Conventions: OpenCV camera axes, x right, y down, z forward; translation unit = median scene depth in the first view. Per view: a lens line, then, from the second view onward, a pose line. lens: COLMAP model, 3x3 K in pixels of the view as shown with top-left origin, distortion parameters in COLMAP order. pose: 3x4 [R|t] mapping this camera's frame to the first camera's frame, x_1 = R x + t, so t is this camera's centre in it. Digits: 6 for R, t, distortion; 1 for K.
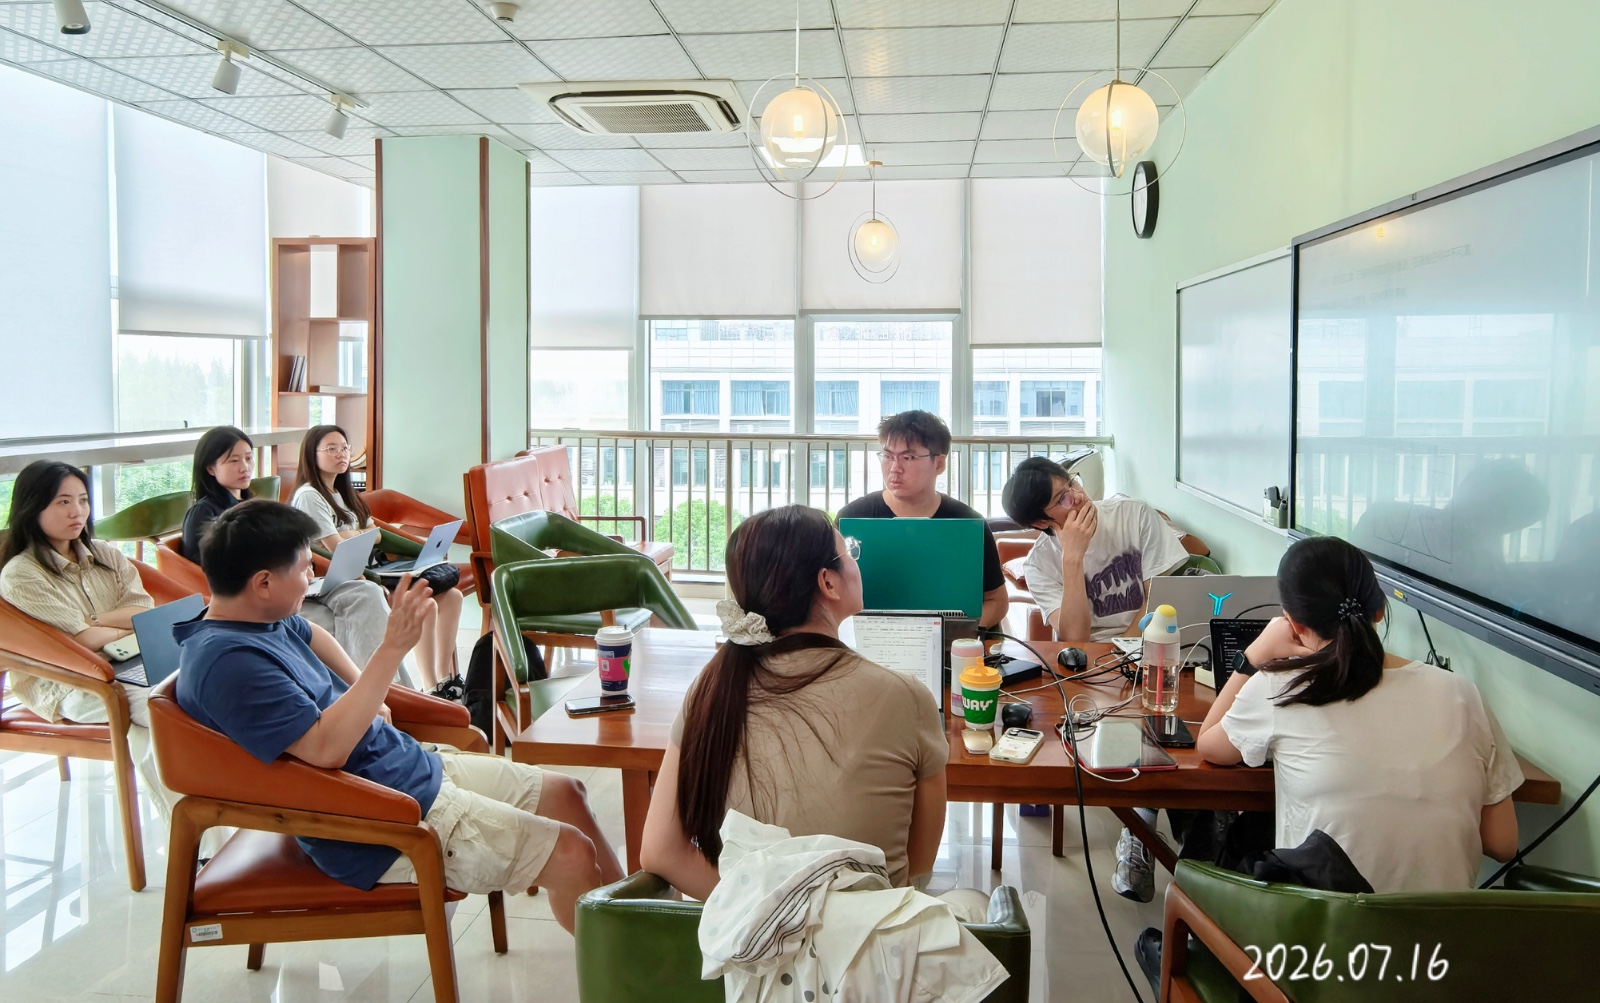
lens RADIAL K [[1012.6, 0, 797.0], [0, 1012.6, 410.6], [0, 0, 1]] dist [0.005962, 0.002161]
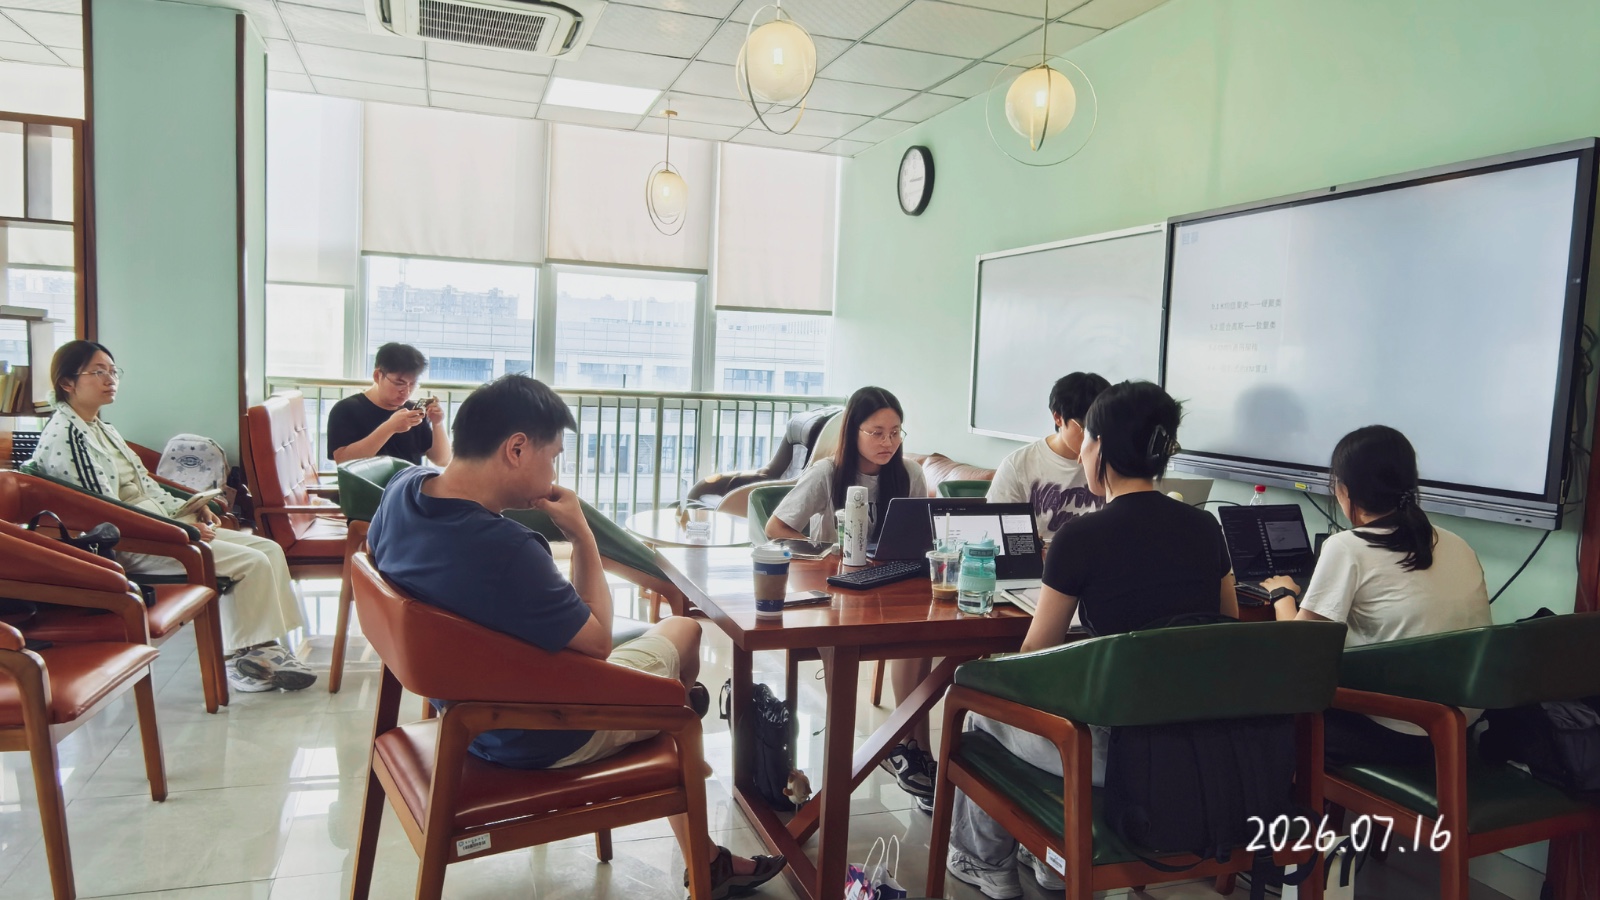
lens RADIAL K [[1009.1, 0, 800.0], [0, 1009.1, 450.0], [0, 0, 1]] dist [-0.029952, 0.001231]
pose [[0.900783, 0.003061, 0.434258, -0.236172], [-0.027387, 0.998385, 0.049771, 0.033875], [-0.433405, -0.056726, 0.899412, 0.039575]]
